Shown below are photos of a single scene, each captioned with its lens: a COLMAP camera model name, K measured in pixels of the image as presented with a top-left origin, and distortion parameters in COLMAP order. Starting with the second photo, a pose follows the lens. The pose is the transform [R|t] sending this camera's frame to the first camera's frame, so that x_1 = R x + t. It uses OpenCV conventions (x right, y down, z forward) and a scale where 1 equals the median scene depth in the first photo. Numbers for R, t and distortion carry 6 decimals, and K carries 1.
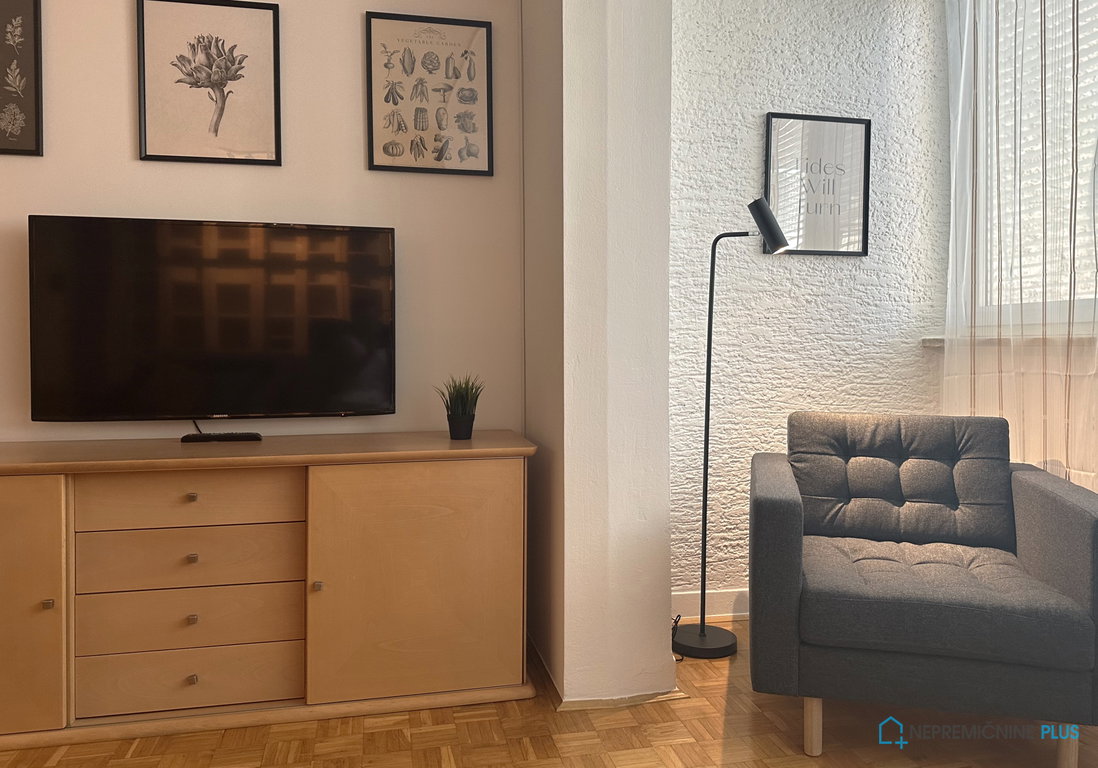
lens RADIAL K [[811.7, 0, 574.2], [0, 811.7, 355.6], [0, 0, 1]] dist [0.085216, -0.116877]
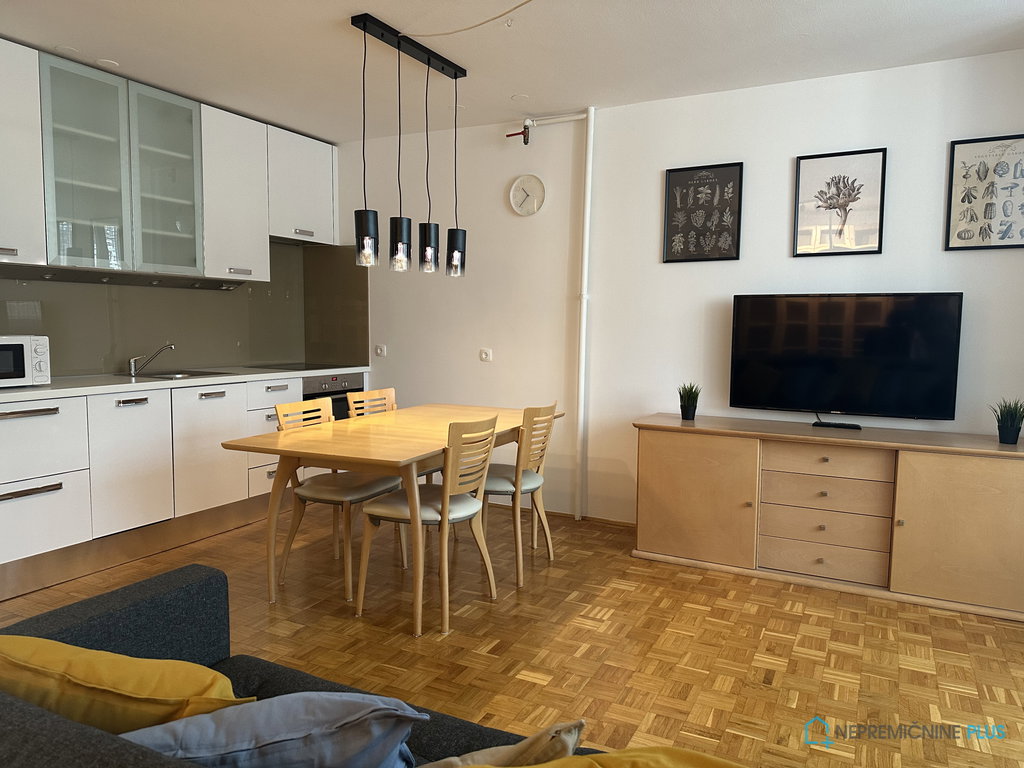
lens RADIAL K [[716.8, 0, 515.6], [0, 716.8, 389.6], [0, 0, 1]] dist [0.039359, -0.044944]
pose [[0.760610, 0.068540, -0.645581, 0.014749], [-0.018407, 0.996288, 0.084088, -0.080703], [0.648948, -0.052075, 0.759049, -0.507537]]
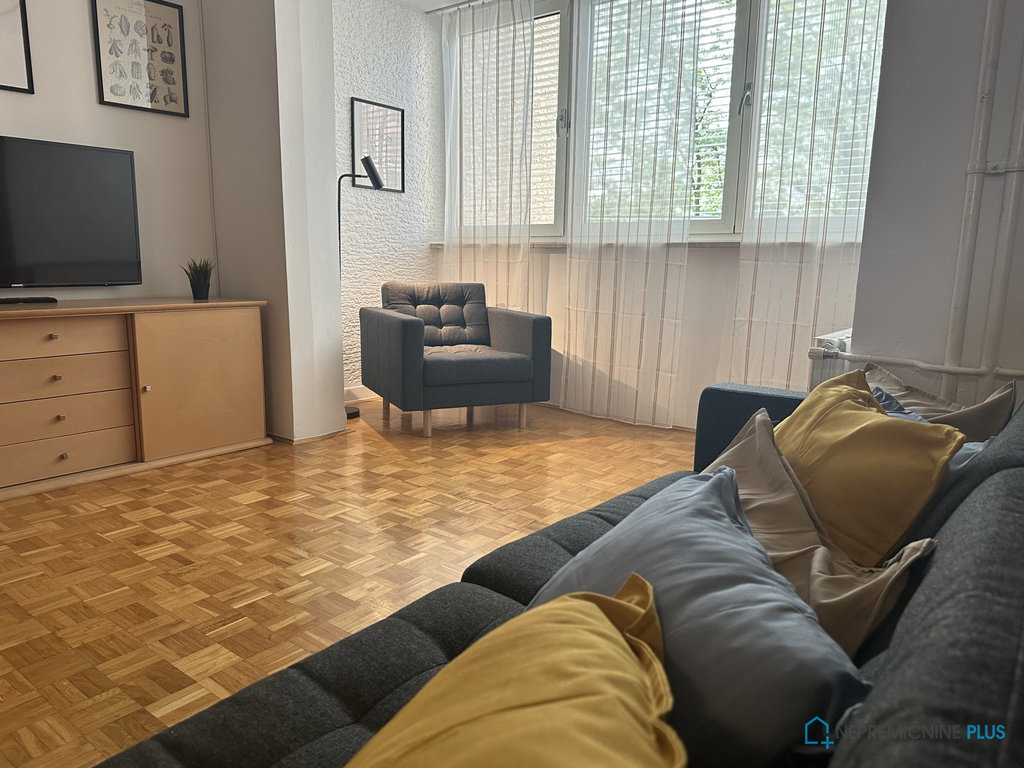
lens RADIAL K [[716.8, 0, 515.6], [0, 716.8, 389.6], [0, 0, 1]] dist [0.039359, -0.044944]
pose [[0.783214, -0.098532, 0.613895, -0.526081], [-0.010980, 0.985017, 0.172107, 0.028272], [-0.621655, -0.141537, 0.770398, -0.451421]]
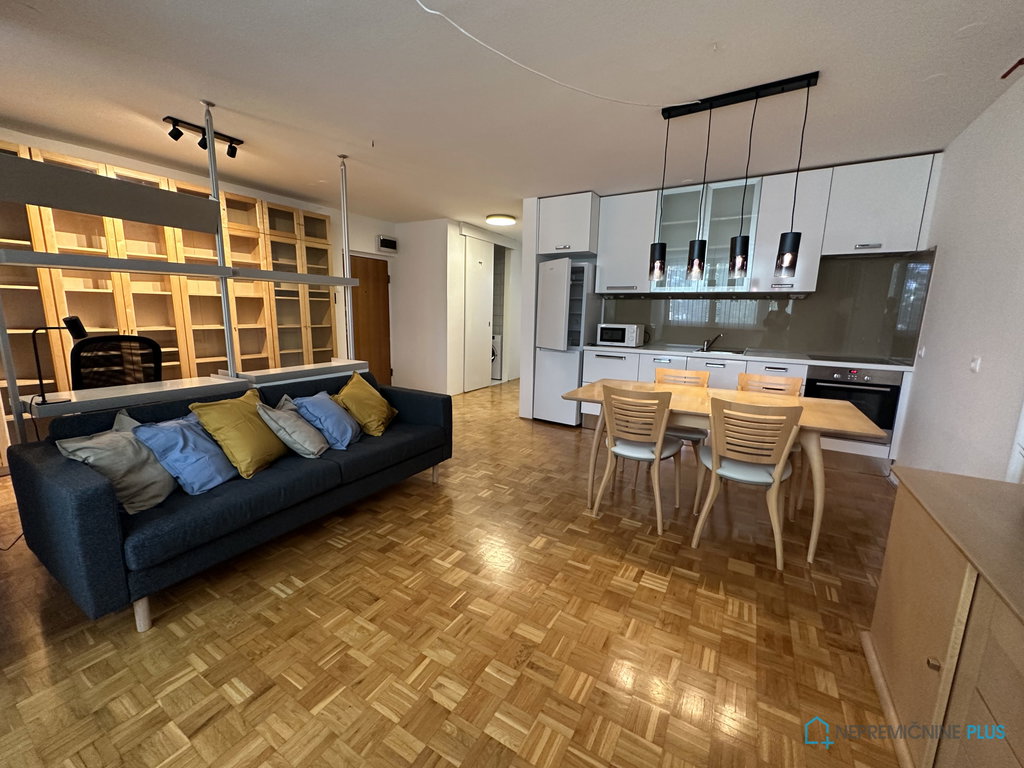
lens RADIAL K [[417.5, 0, 512.1], [0, 417.5, 381.1], [0, 0, 1]] dist [-0.002364, -0.000319]
pose [[-0.707636, 0.095353, -0.700114, 0.054375], [-0.032295, 0.985452, 0.166857, -0.092753], [0.705839, 0.140684, -0.694262, 0.741468]]
